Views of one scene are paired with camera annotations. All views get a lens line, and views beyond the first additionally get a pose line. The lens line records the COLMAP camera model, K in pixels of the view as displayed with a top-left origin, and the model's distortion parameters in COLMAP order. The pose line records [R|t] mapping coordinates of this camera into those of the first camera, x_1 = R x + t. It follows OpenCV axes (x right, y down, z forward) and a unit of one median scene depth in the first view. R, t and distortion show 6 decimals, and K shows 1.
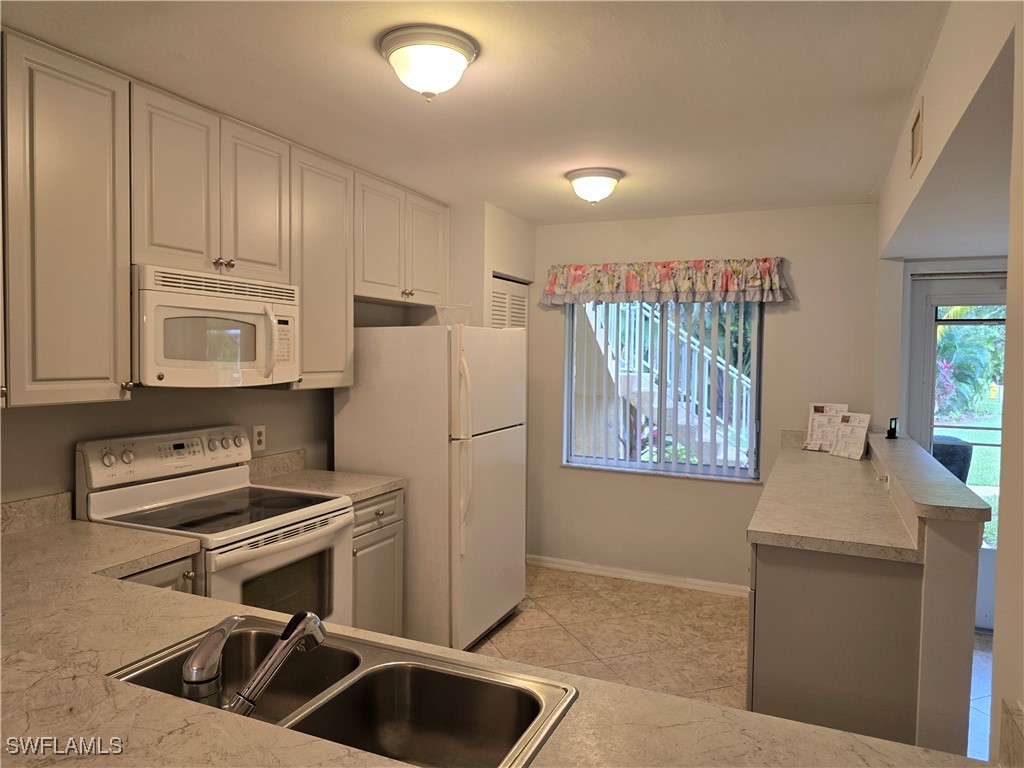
lens RADIAL K [[692.8, 0, 505.2], [0, 692.8, 377.7], [0, 0, 1]] dist [0.050430, -0.050041]
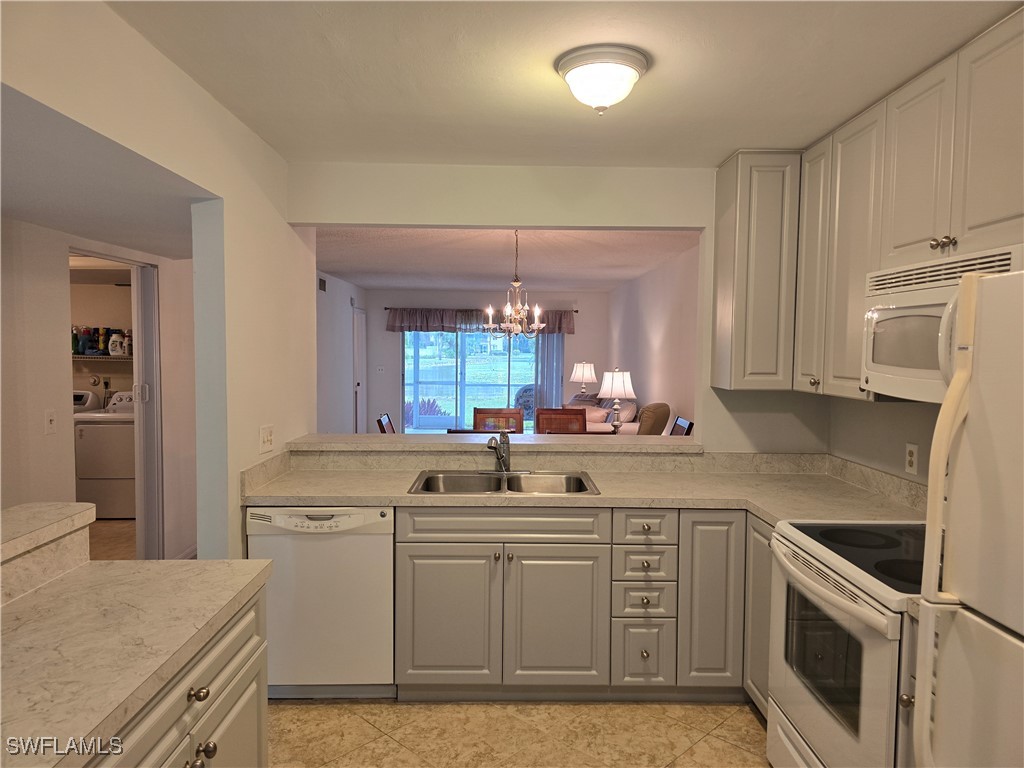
lens RADIAL K [[692.8, 0, 515.1], [0, 692.8, 389.6], [0, 0, 1]] dist [0.050430, -0.050041]
pose [[-0.905458, 0.002941, -0.424427, 0.277825], [-0.037347, 0.995545, 0.086574, -0.039527], [0.422791, 0.094240, -0.901314, 1.170461]]
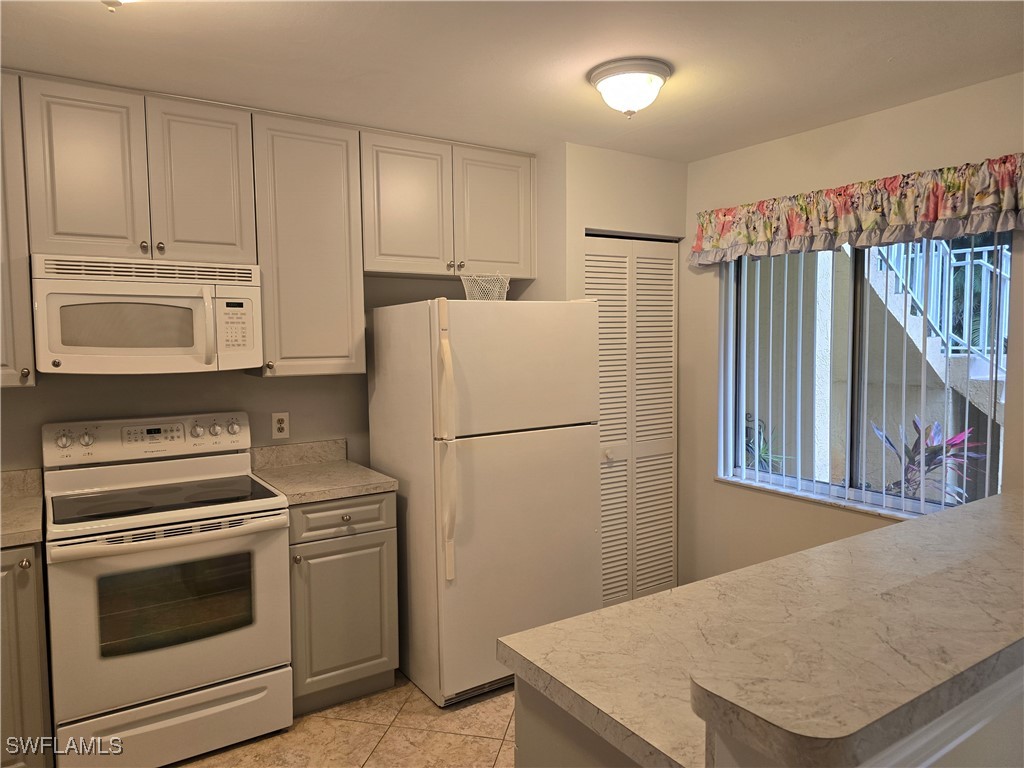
lens RADIAL K [[692.8, 0, 499.7], [0, 692.8, 383.5], [0, 0, 1]] dist [0.050430, -0.050041]
pose [[0.839543, 0.017376, -0.543015, 0.413711], [0.001587, 0.999406, 0.034434, -0.004665], [0.543291, -0.029770, 0.839017, 0.339563]]
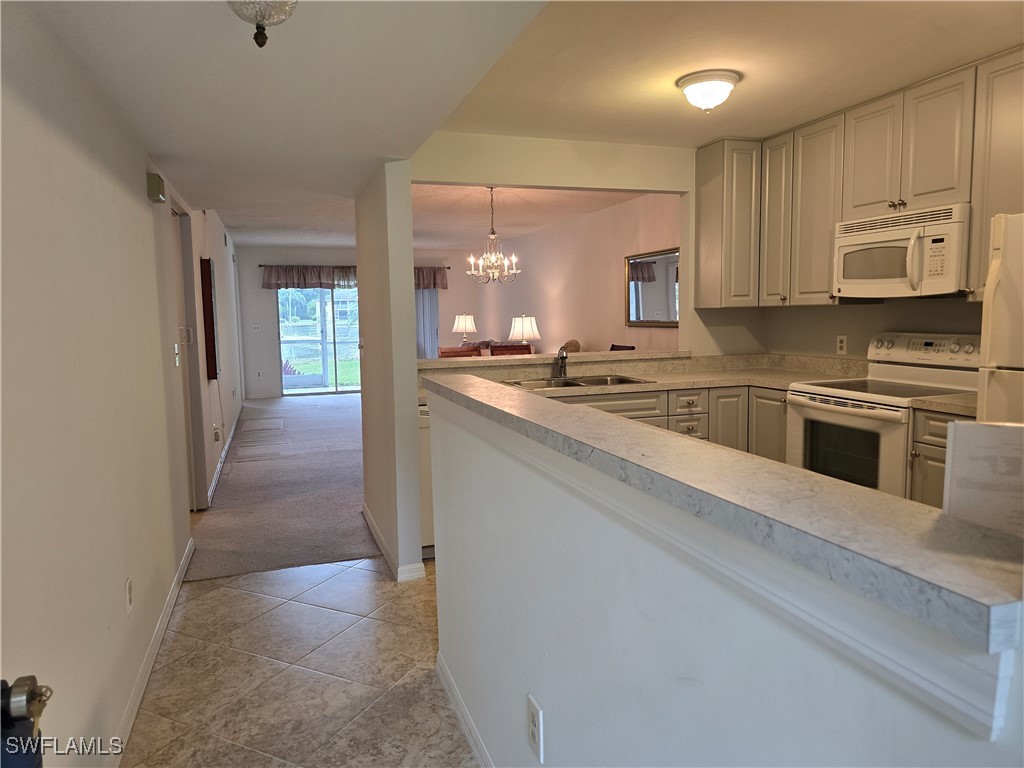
lens RADIAL K [[692.8, 0, 519.6], [0, 692.8, 377.4], [0, 0, 1]] dist [0.050430, -0.050041]
pose [[-0.724119, 0.063839, -0.686714, 0.811870], [-0.017076, 0.993742, 0.110388, 0.022483], [0.689464, 0.091661, -0.718497, 1.151853]]
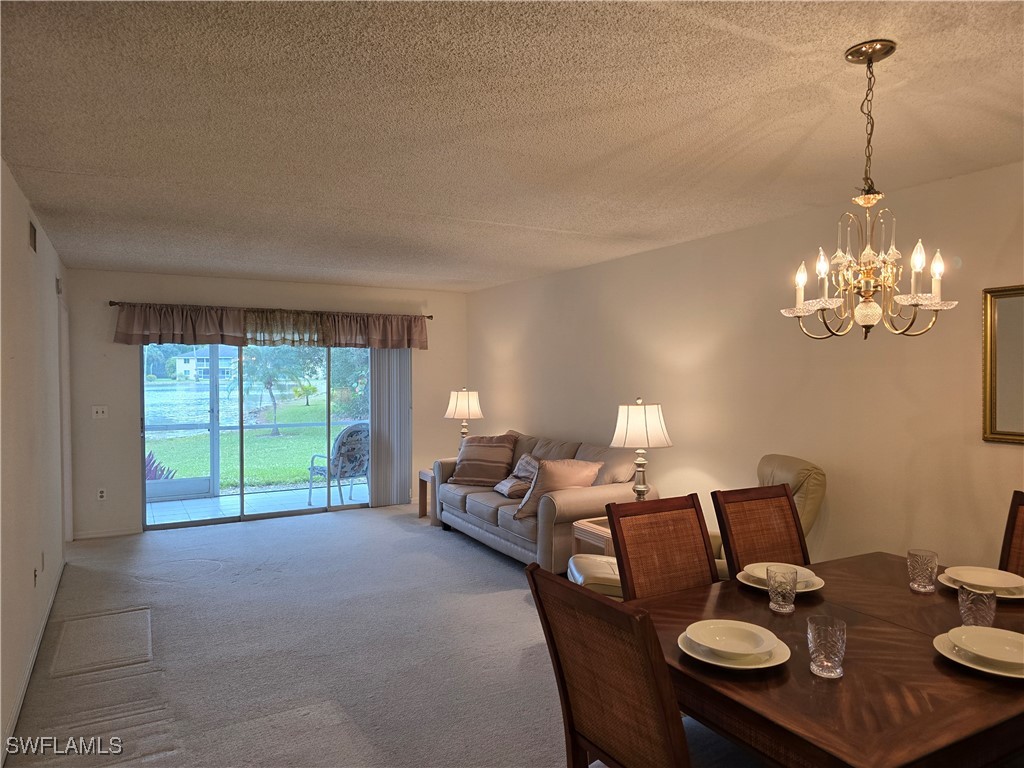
lens RADIAL K [[692.8, 0, 523.8], [0, 692.8, 387.4], [0, 0, 1]] dist [0.050430, -0.050041]
pose [[-0.588905, 0.007401, -0.808169, 0.297485], [-0.032578, 0.998928, 0.032887, 0.011017], [0.807546, 0.045696, -0.588032, -0.044780]]
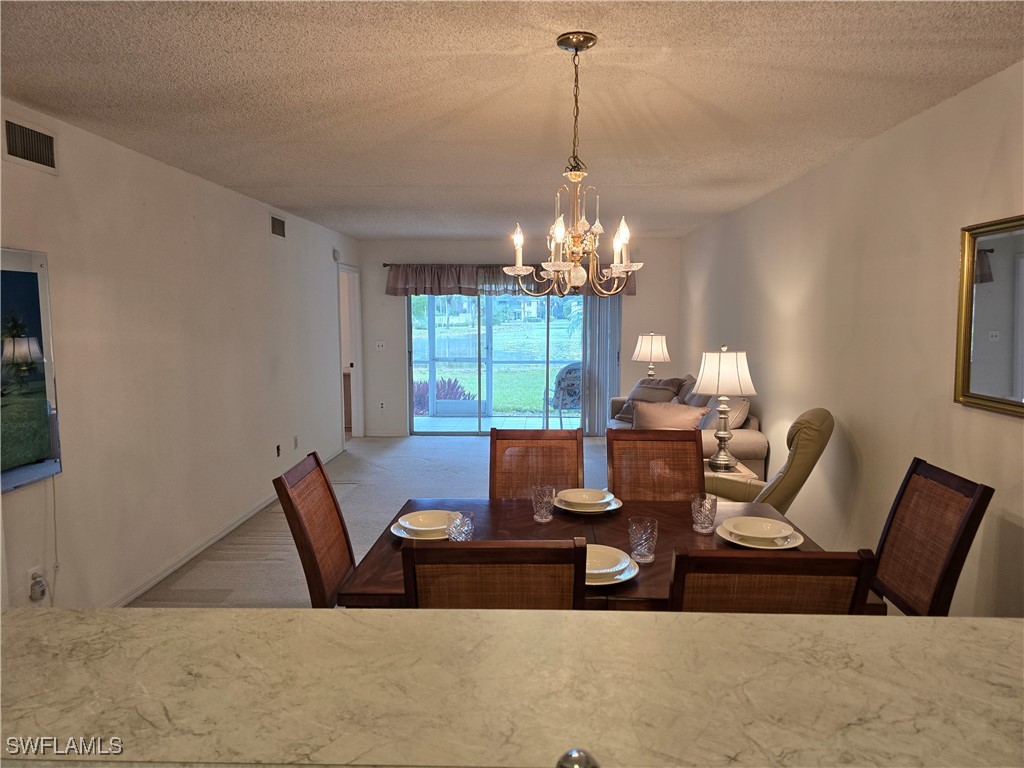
lens RADIAL K [[692.8, 0, 506.7], [0, 692.8, 378.0], [0, 0, 1]] dist [0.050430, -0.050041]
pose [[-0.929747, 0.022667, -0.367501, -0.033512], [-0.023152, 0.992529, 0.119791, -0.021372], [0.367471, 0.119883, -0.922276, 0.450249]]
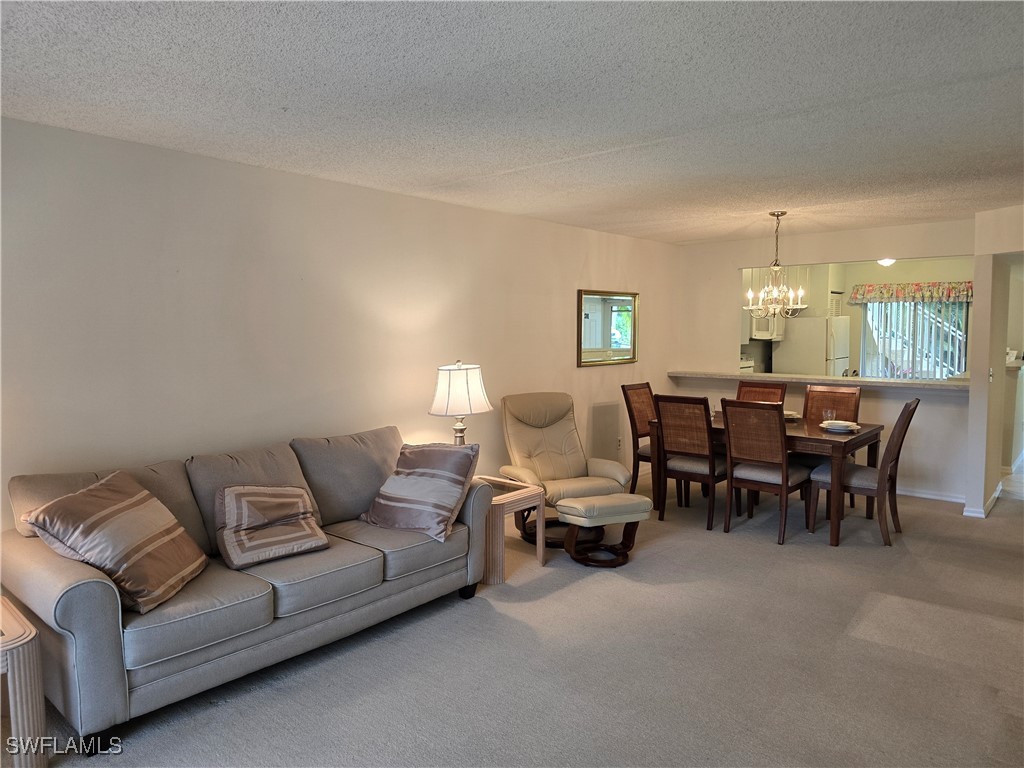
lens RADIAL K [[692.8, 0, 499.7], [0, 692.8, 374.7], [0, 0, 1]] dist [0.050430, -0.050041]
pose [[0.957200, 0.003361, -0.289407, -0.484646], [0.005779, 0.999511, 0.030720, 0.054651], [0.289369, -0.031078, 0.956713, -1.869152]]
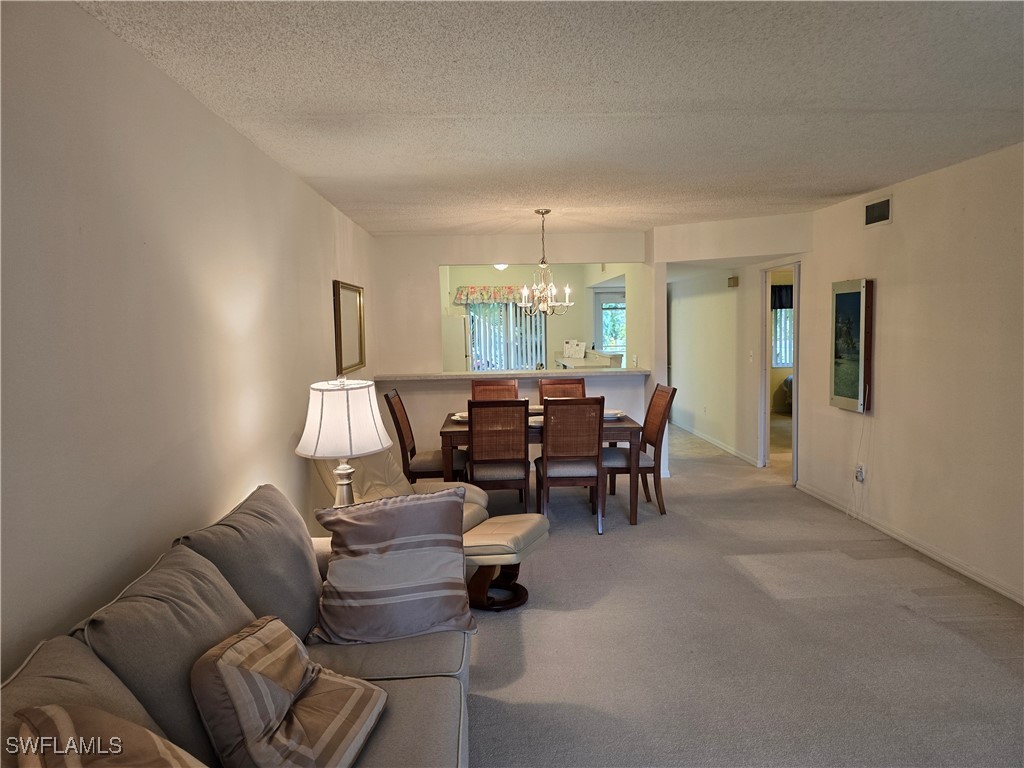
lens RADIAL K [[692.8, 0, 516.6], [0, 692.8, 378.7], [0, 0, 1]] dist [0.050430, -0.050041]
pose [[0.888972, -0.068651, 0.452787, -1.139346], [0.048751, 0.997268, 0.055490, 0.032676], [-0.455360, -0.027256, 0.889890, -1.562241]]
